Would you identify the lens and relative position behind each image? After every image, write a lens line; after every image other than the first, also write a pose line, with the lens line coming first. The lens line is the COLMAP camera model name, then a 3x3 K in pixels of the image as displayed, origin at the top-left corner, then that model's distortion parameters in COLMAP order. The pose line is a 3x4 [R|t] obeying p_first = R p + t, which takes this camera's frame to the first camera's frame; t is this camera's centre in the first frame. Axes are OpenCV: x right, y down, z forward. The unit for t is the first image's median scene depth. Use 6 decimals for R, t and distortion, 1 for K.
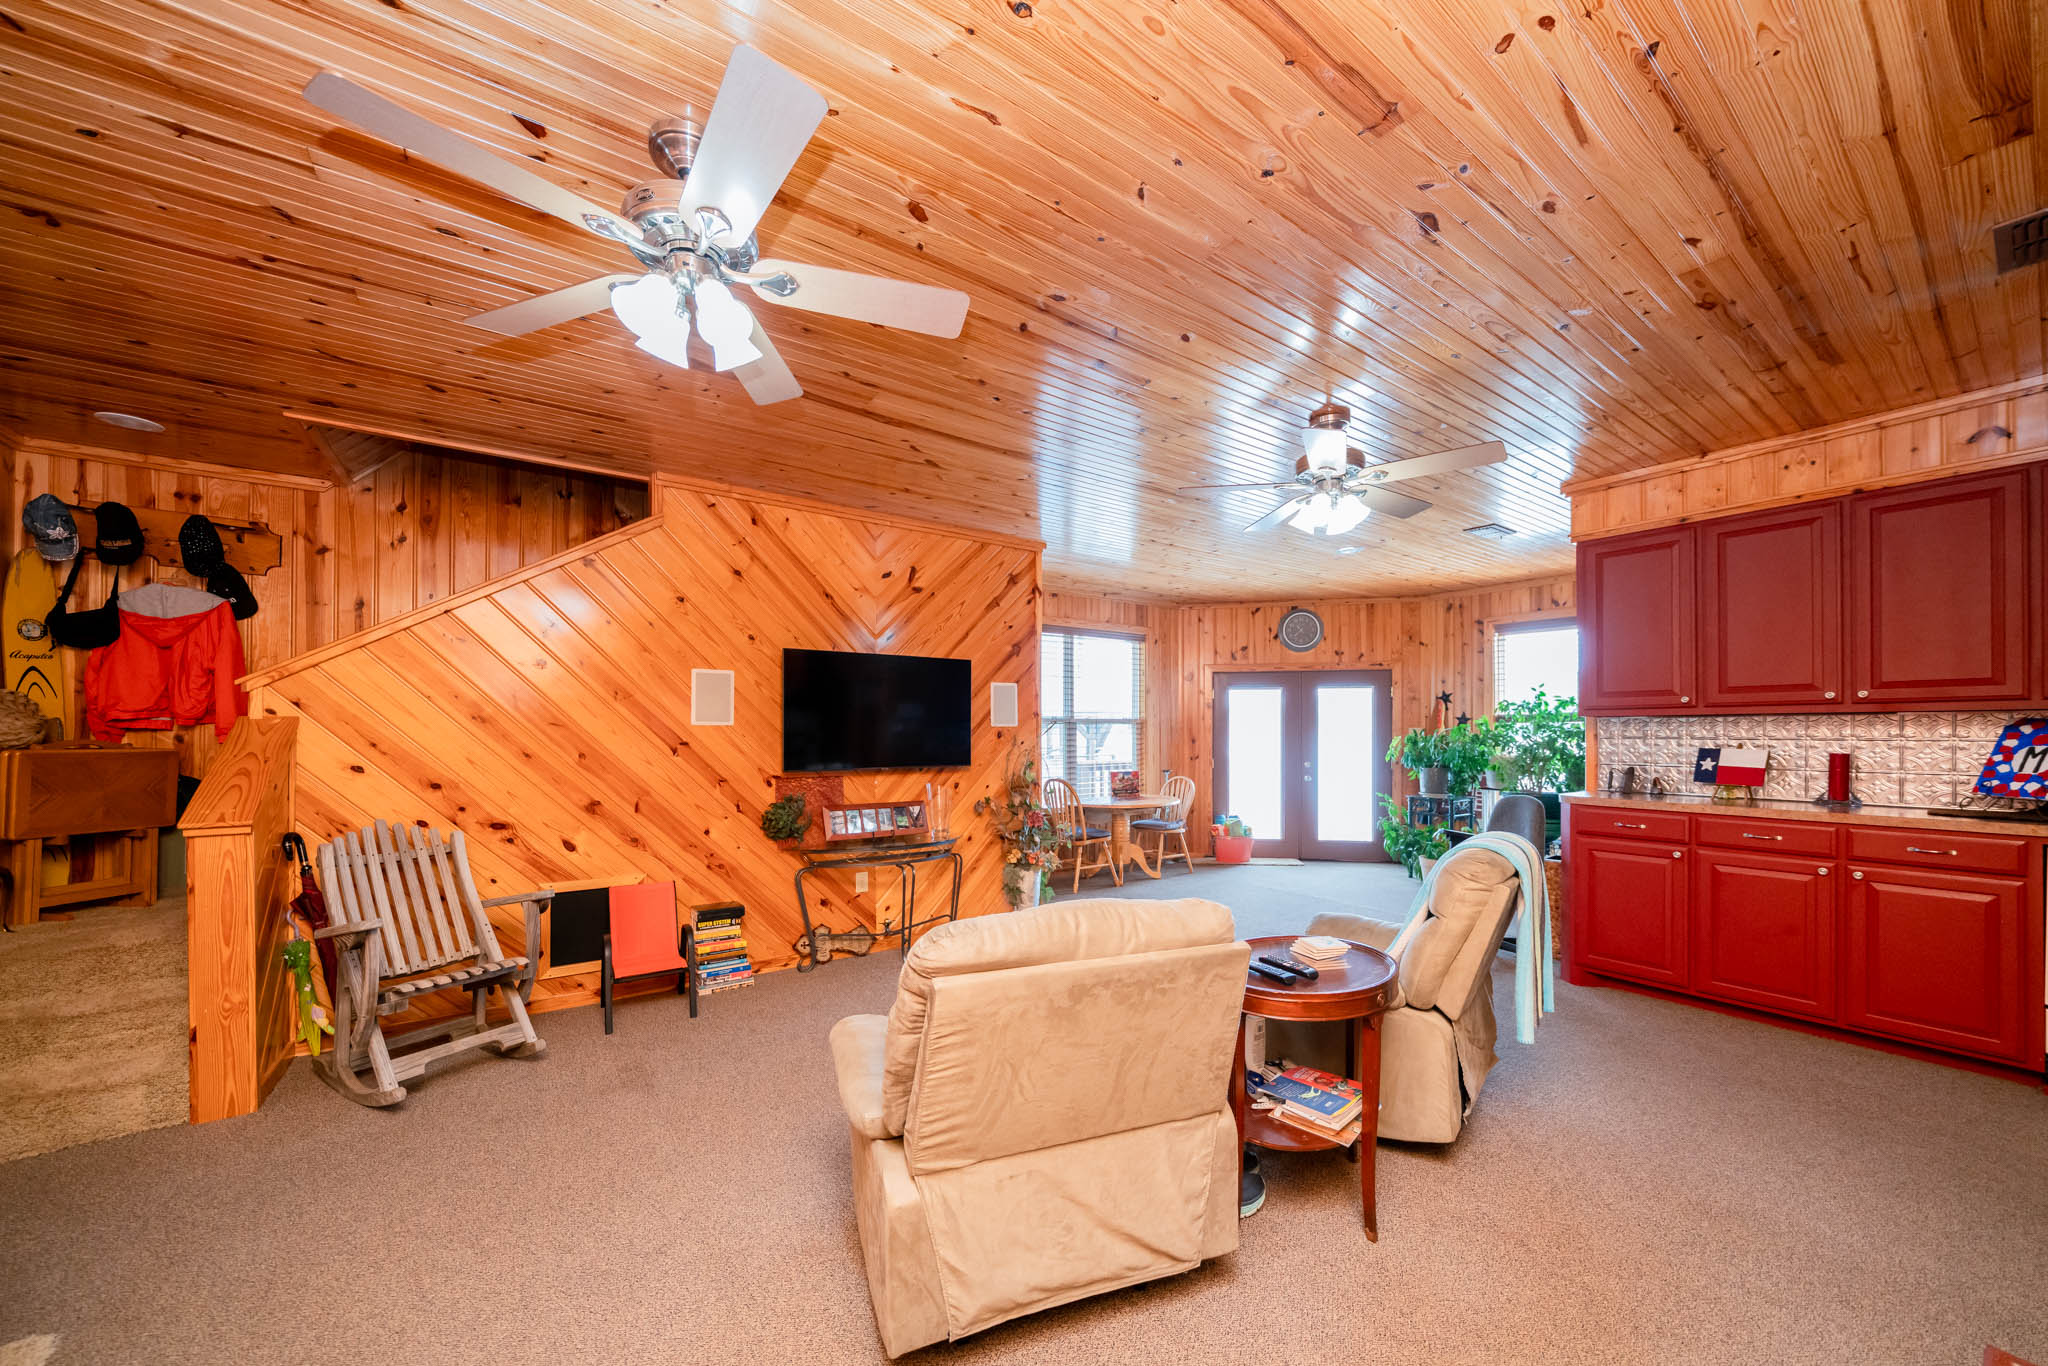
lens RADIAL K [[741.7, 0, 1040.7], [0, 741.7, 731.7], [0, 0, 1]] dist [-0.007734, 0.000435]
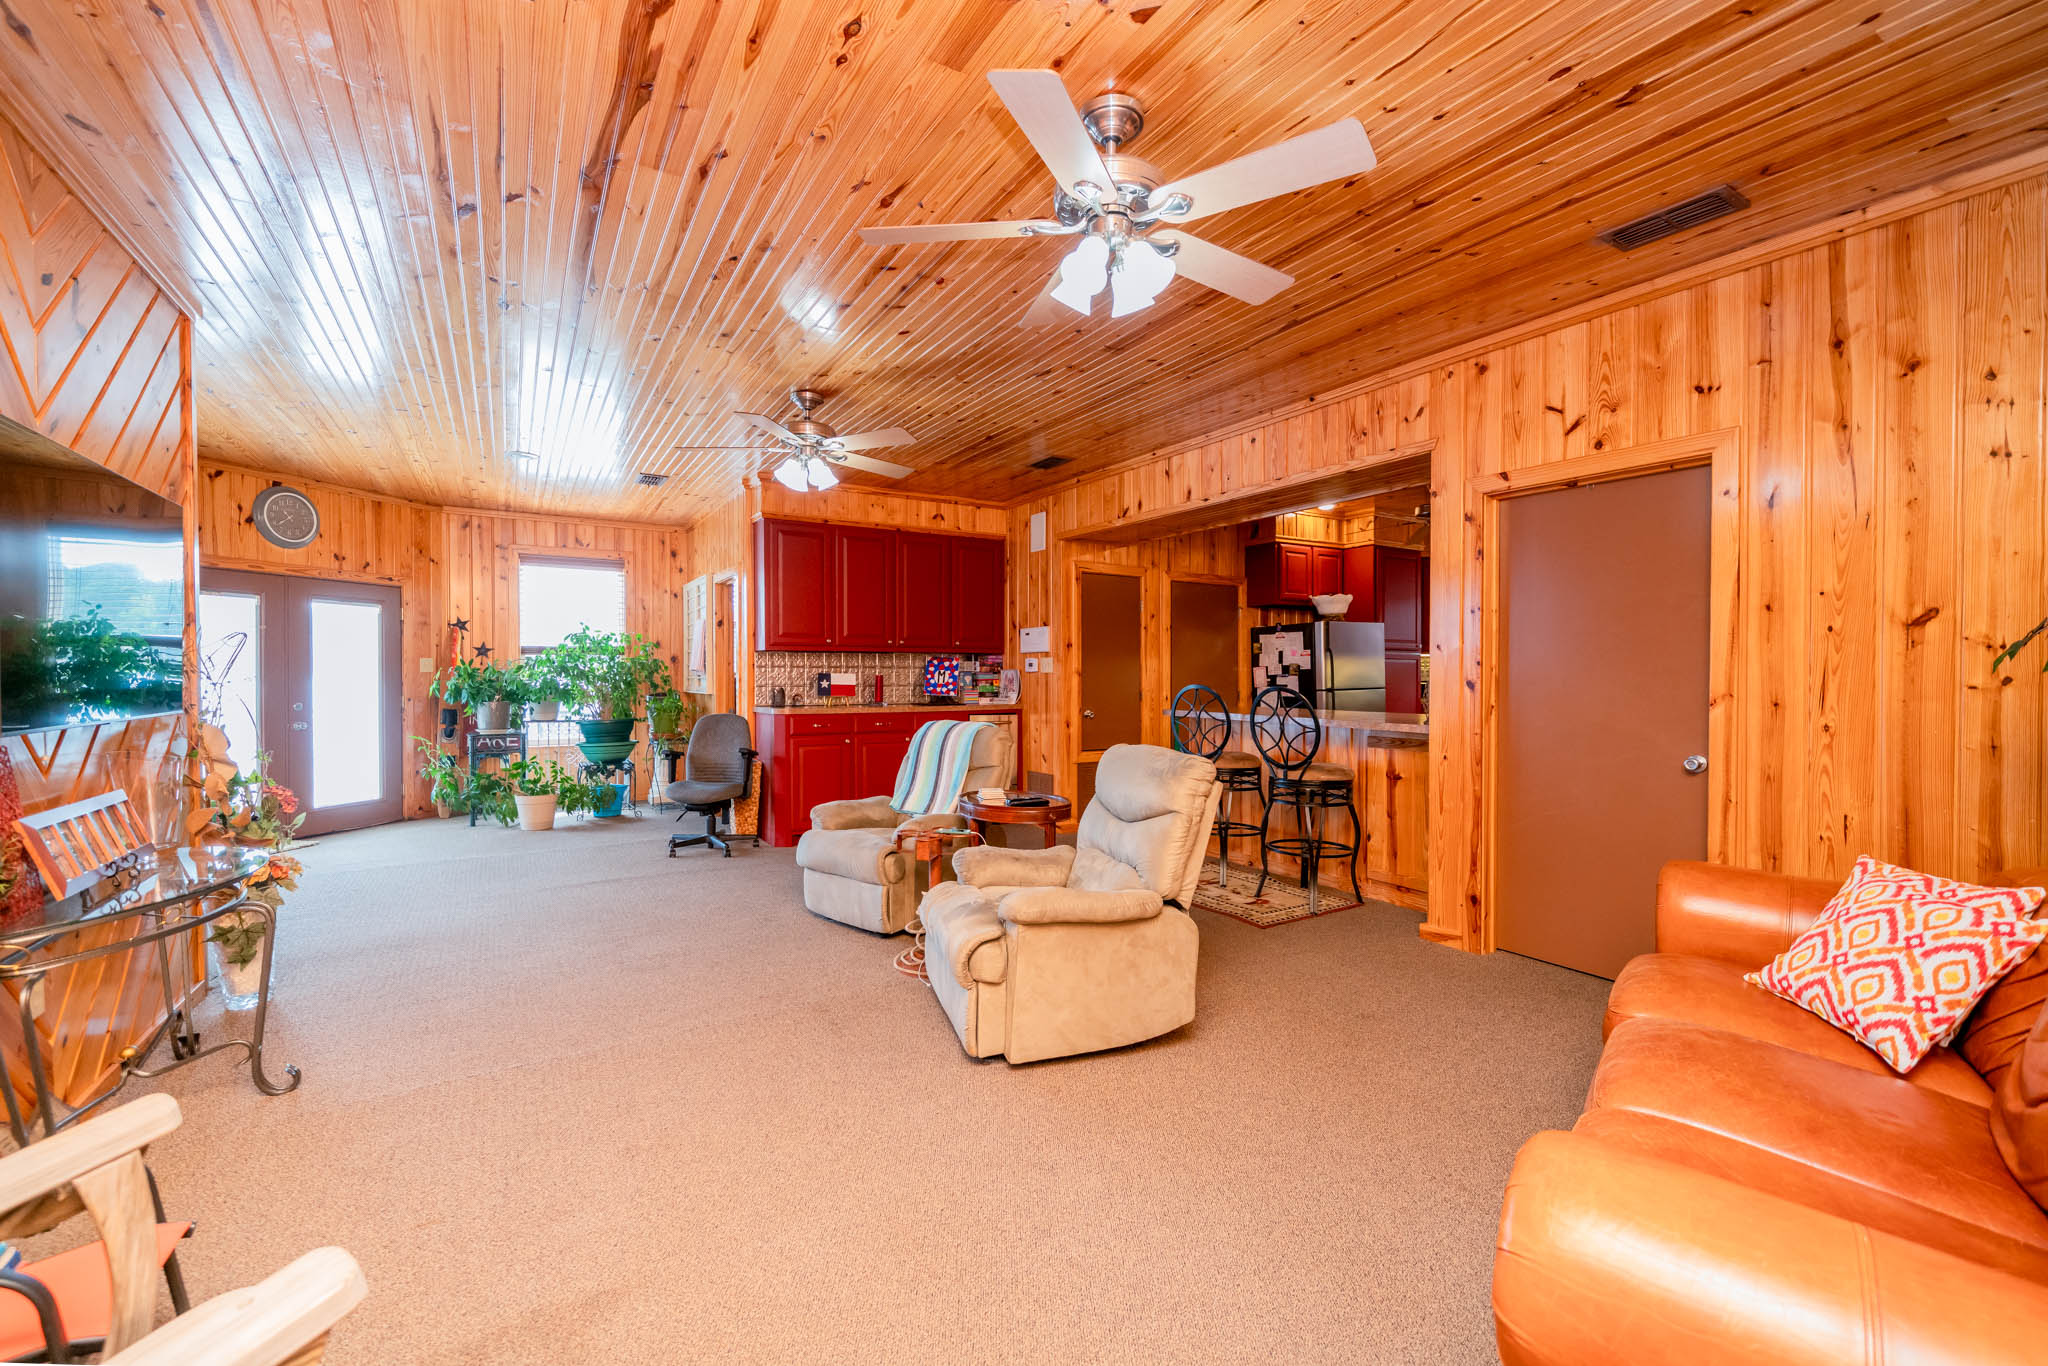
lens RADIAL K [[827.4, 0, 1025.7], [0, 827.4, 679.5], [0, 0, 1]] dist [-0.001585, -0.000019]
pose [[0.074797, -0.006757, 0.997176, -0.727821], [-0.002951, 0.999971, 0.006997, 0.021143], [-0.997194, -0.003466, 0.074775, 0.432782]]
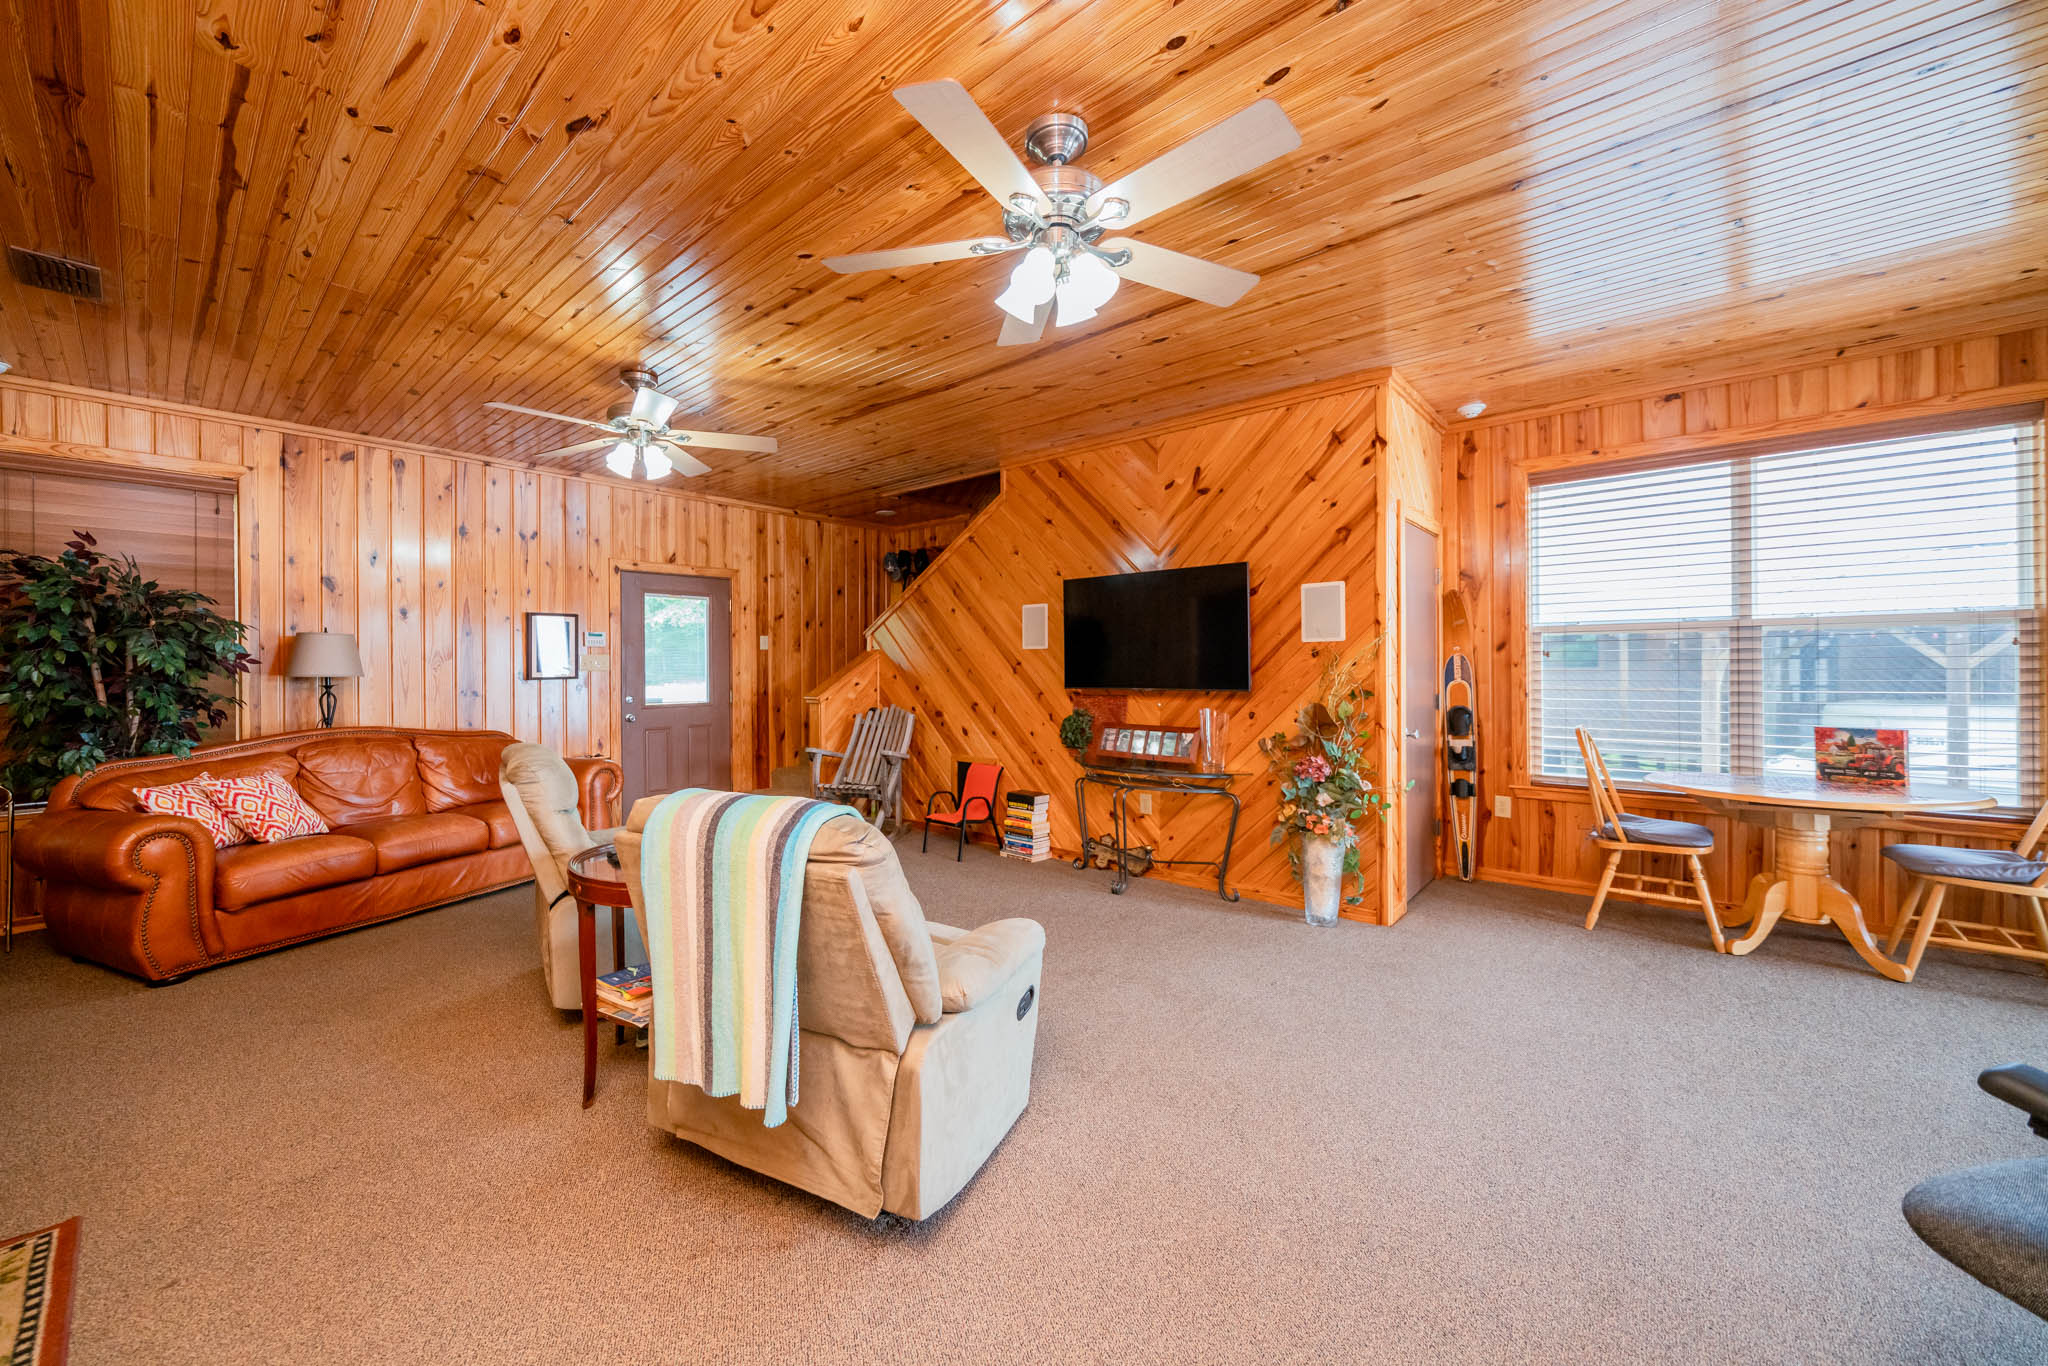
lens RADIAL K [[782.9, 0, 990.0], [0, 782.9, 670.4], [0, 0, 1]] dist [-0.004890, 0.000195]
pose [[0.197911, 0.006522, -0.980198, 0.807531], [0.008268, 0.999931, 0.008323, 0.015269], [0.980185, -0.009752, 0.197844, 0.644915]]
